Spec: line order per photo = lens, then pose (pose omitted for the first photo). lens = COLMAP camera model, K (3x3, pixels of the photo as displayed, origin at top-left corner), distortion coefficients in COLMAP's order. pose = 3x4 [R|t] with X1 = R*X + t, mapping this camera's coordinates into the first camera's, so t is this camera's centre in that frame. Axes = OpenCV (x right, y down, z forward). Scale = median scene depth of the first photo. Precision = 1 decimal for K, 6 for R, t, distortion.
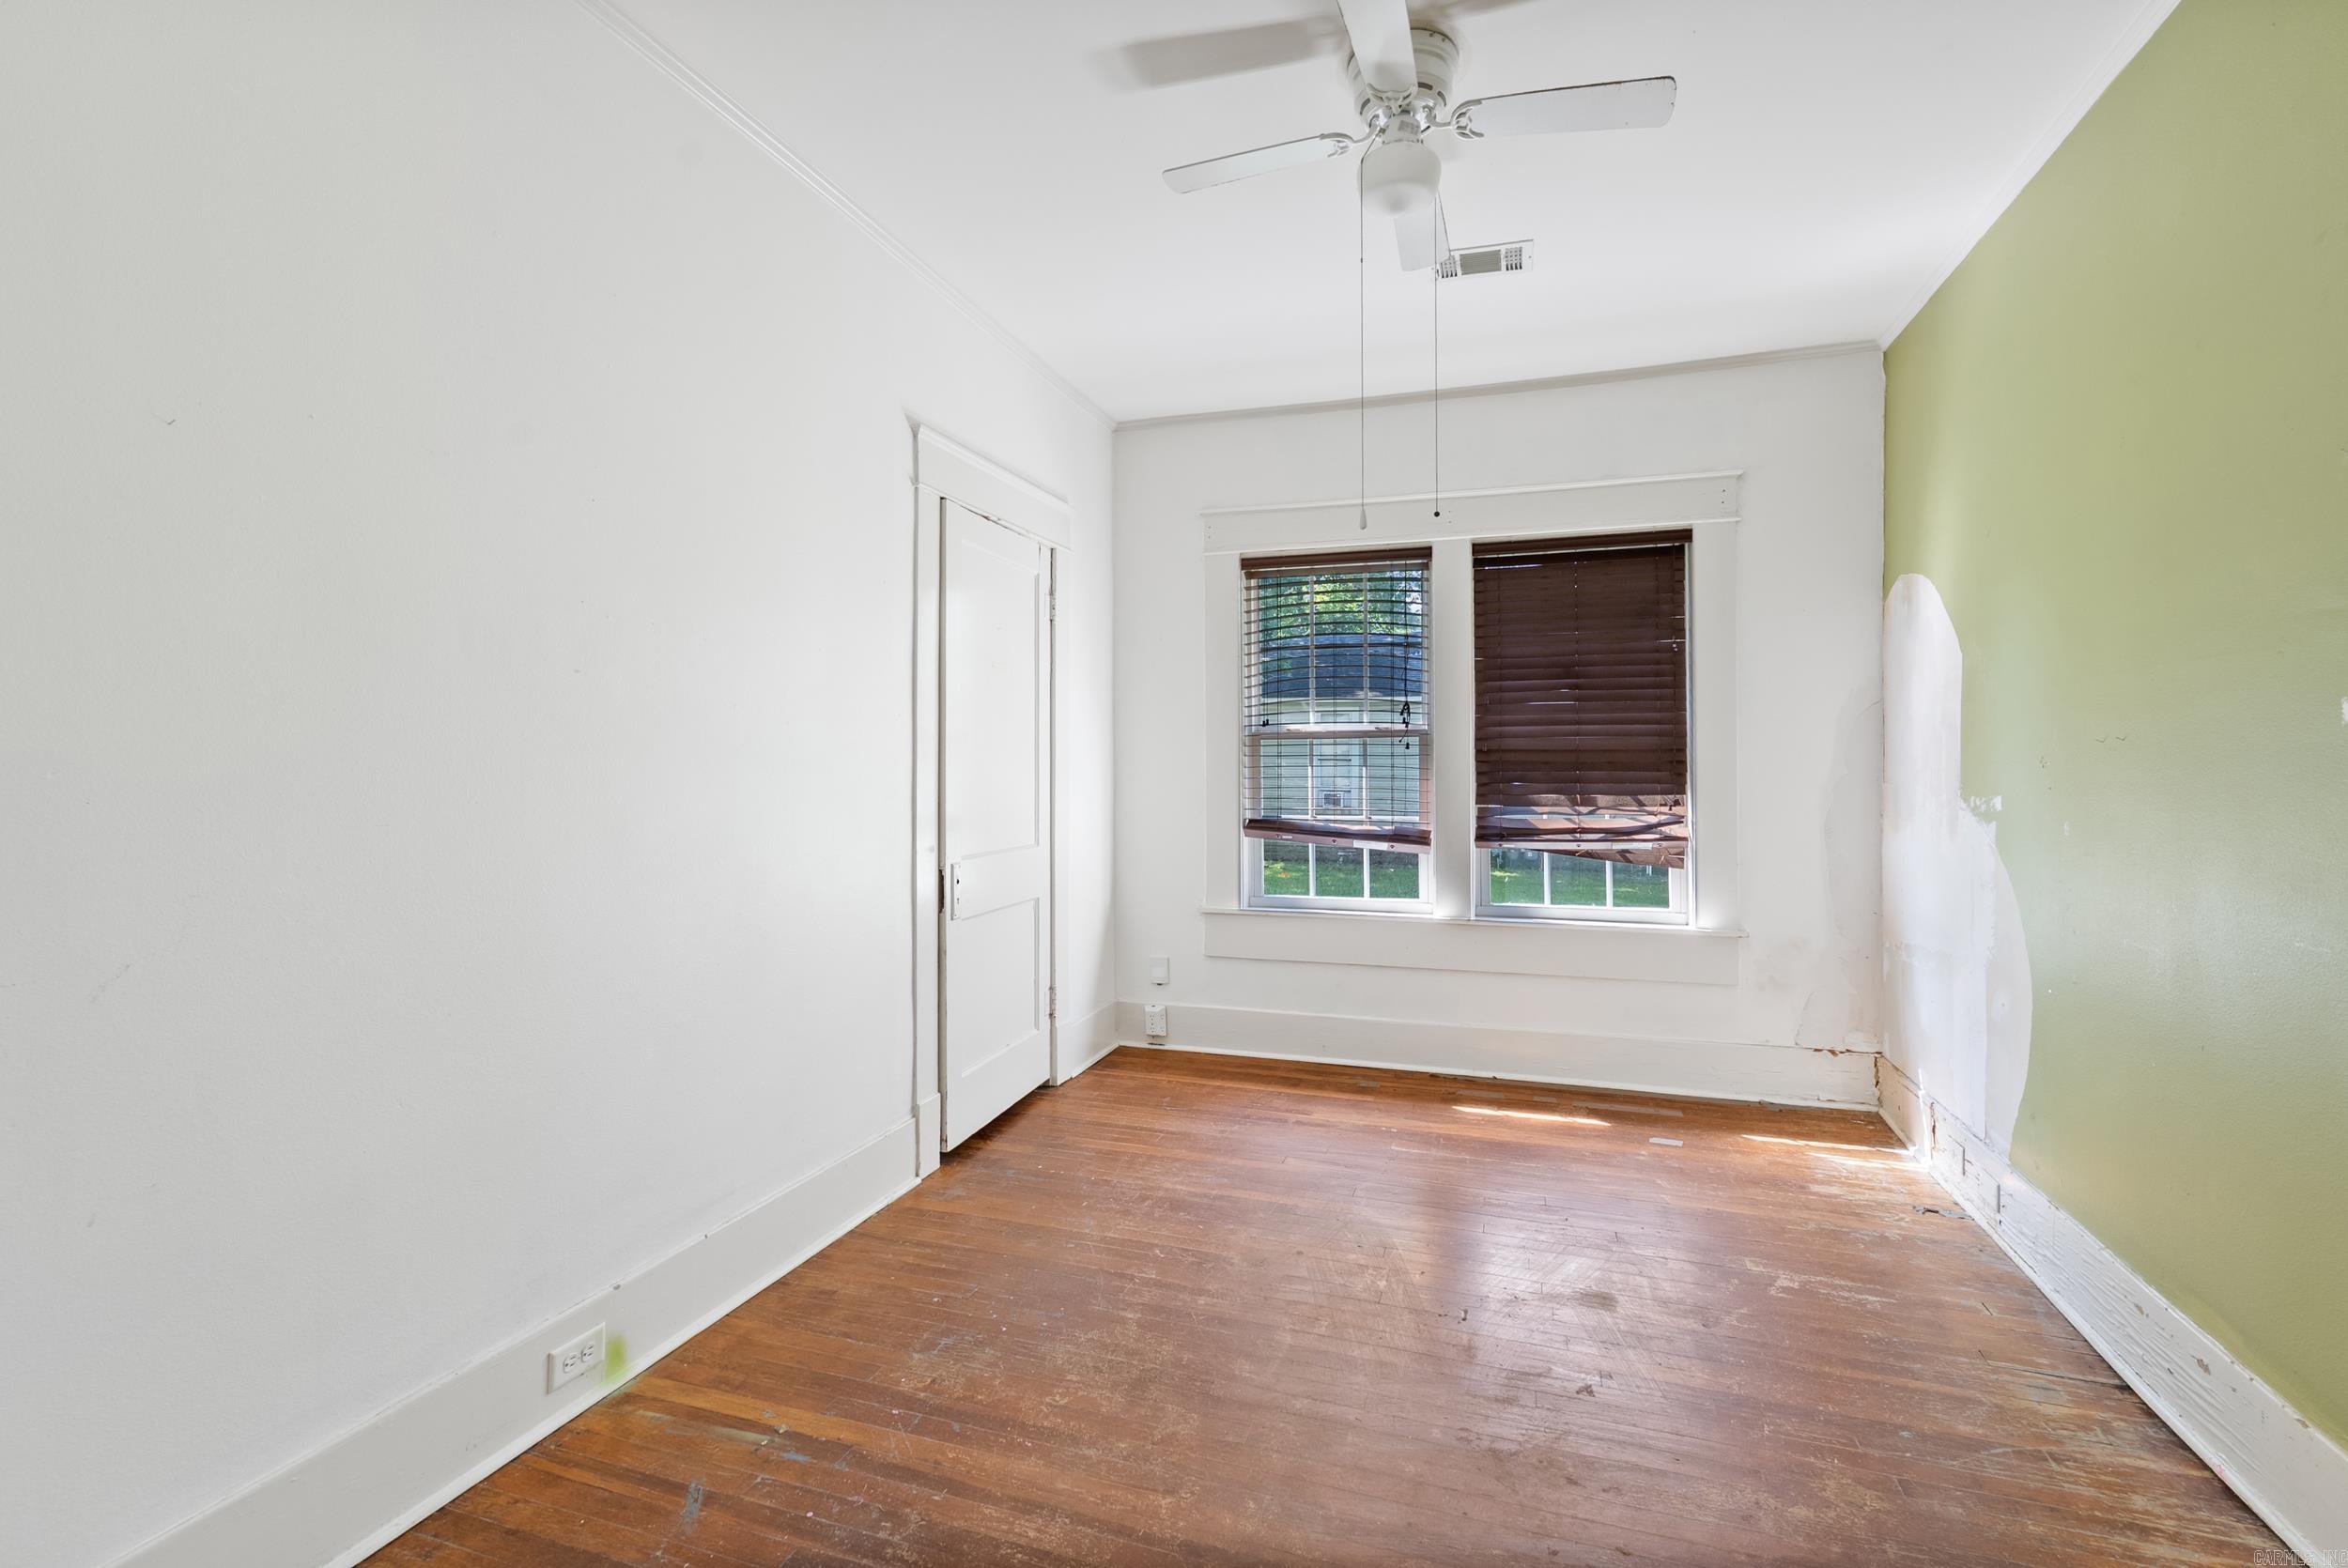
lens RADIAL K [[1045.6, 0, 1185.1], [0, 1045.6, 782.3], [0, 0, 1]] dist [-0.003627, 0.000137]
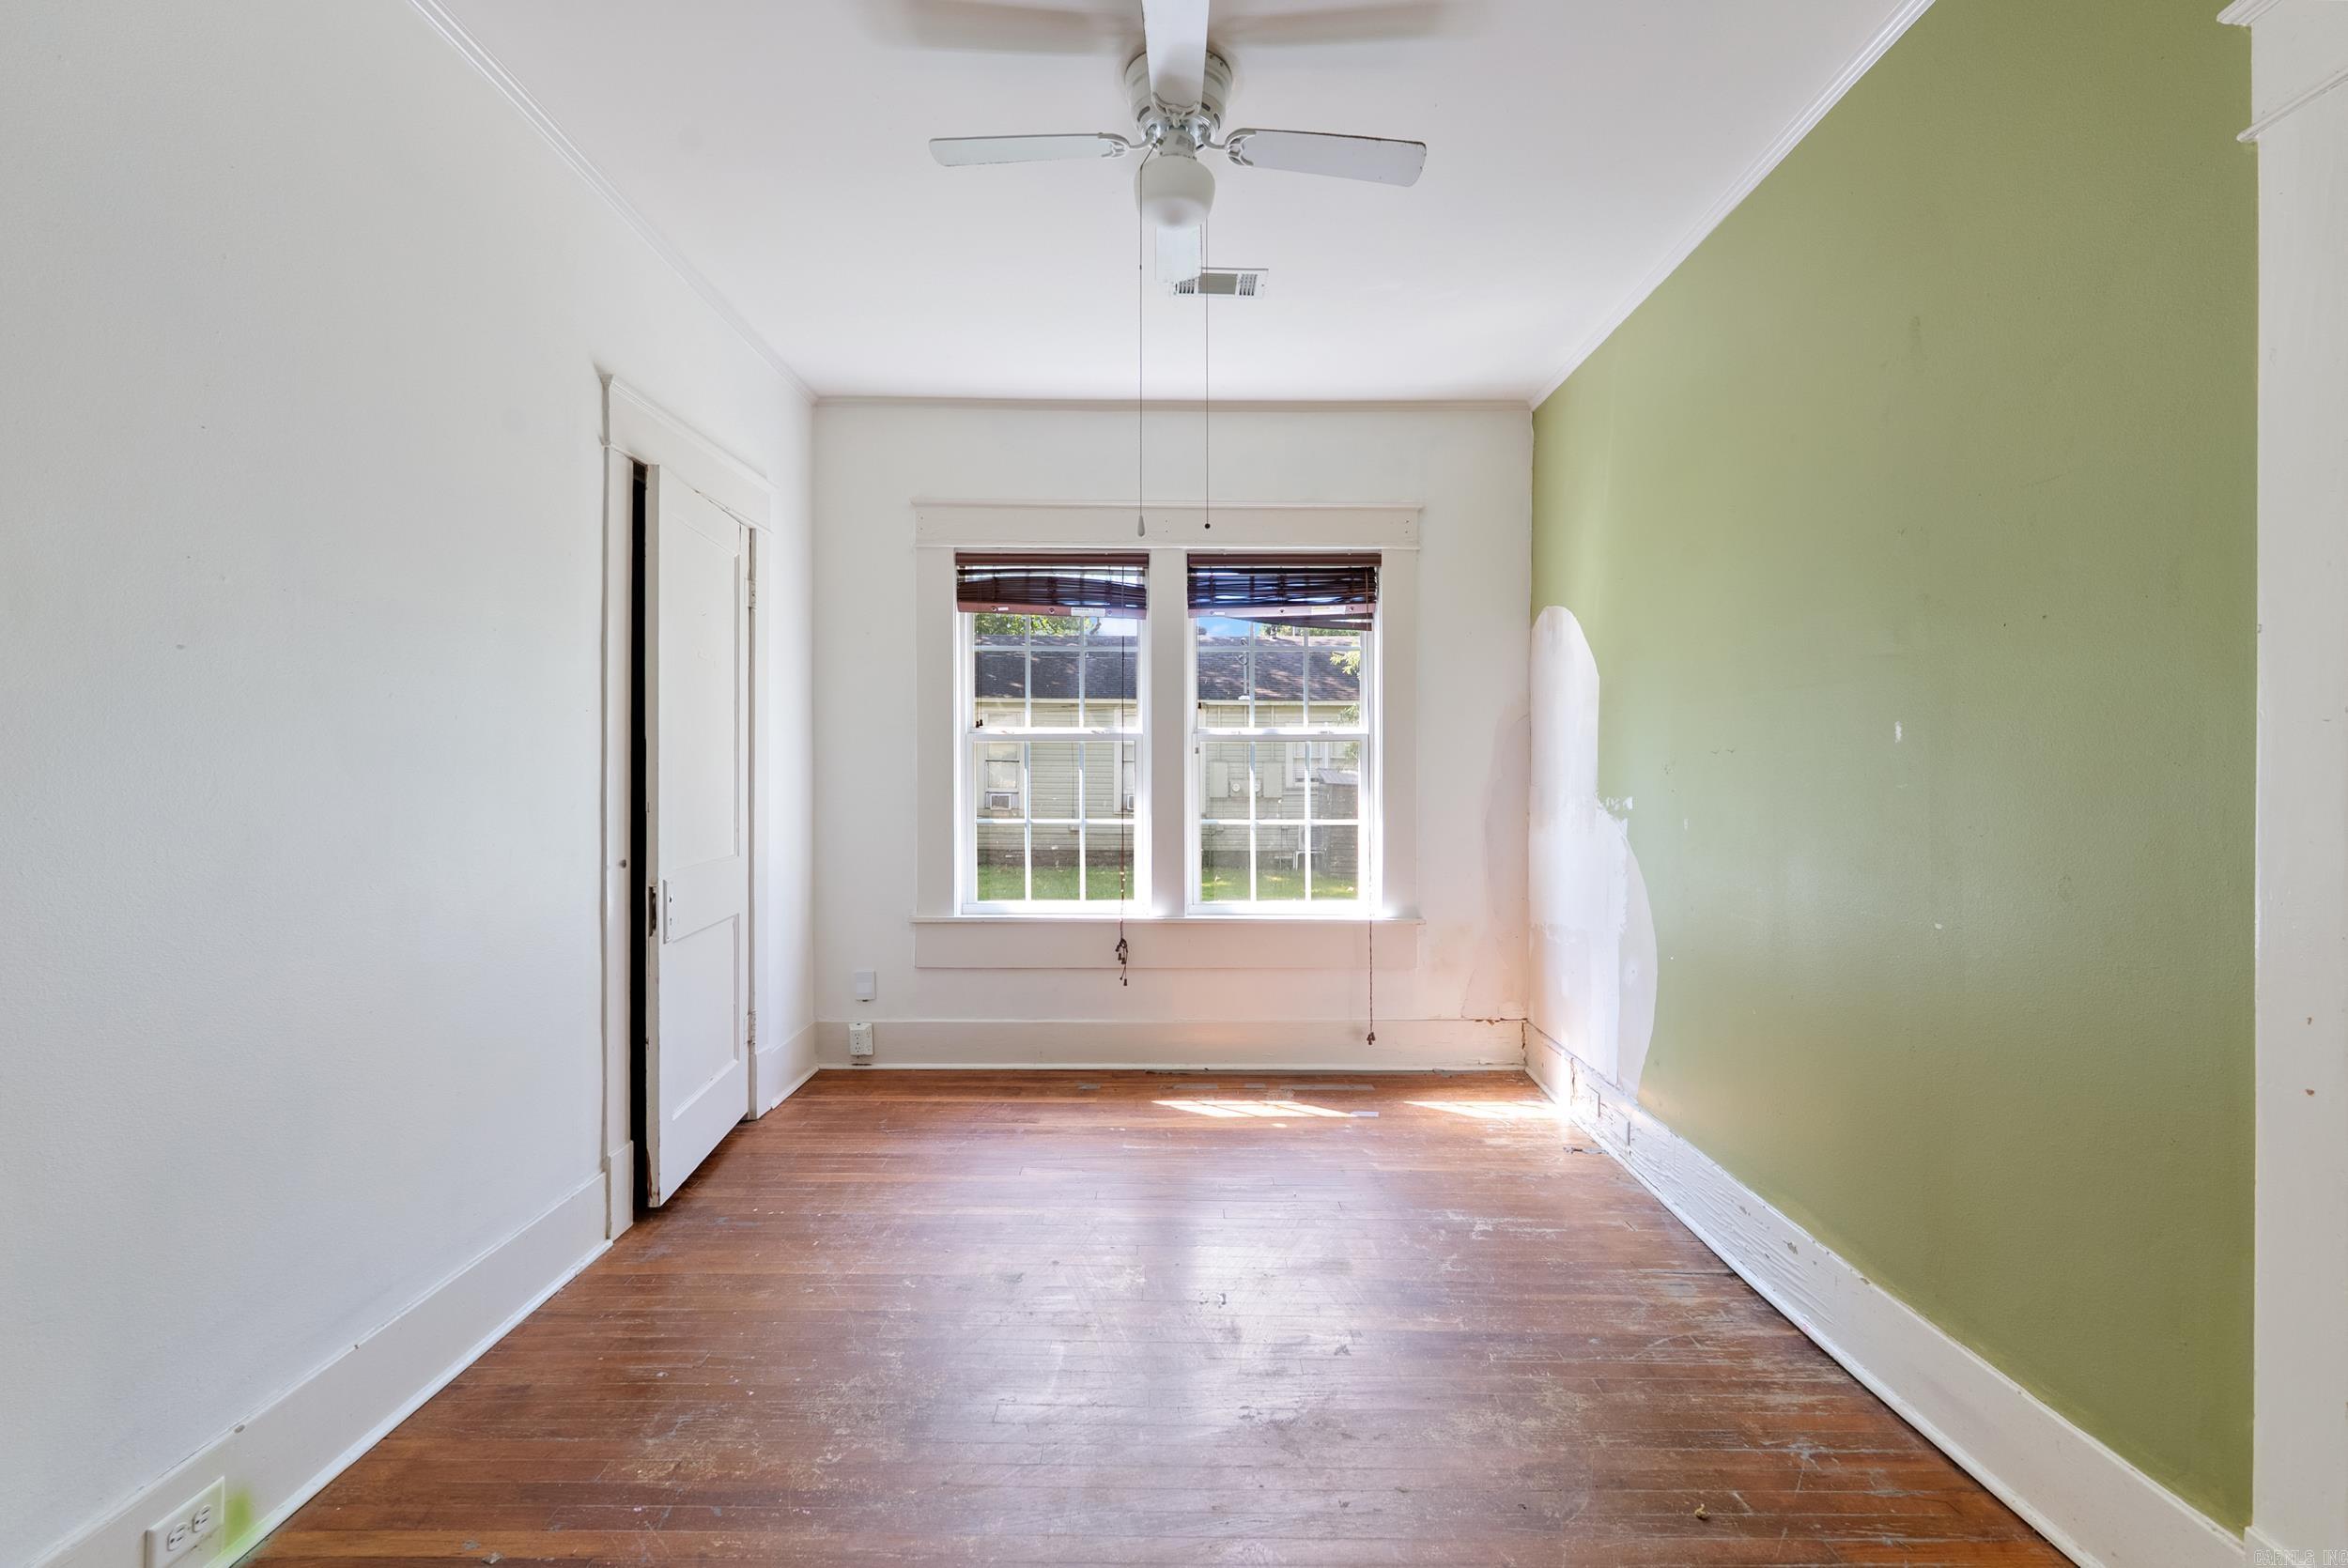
lens RADIAL K [[1055.9, 0, 1182.3], [0, 1055.9, 792.6], [0, 0, 1]] dist [-0.003330, -0.000354]
pose [[0.948446, -0.003931, 0.316916, -0.110119], [0.001243, 0.999962, 0.008682, -0.003827], [-0.316938, -0.007840, 0.948414, 0.021541]]
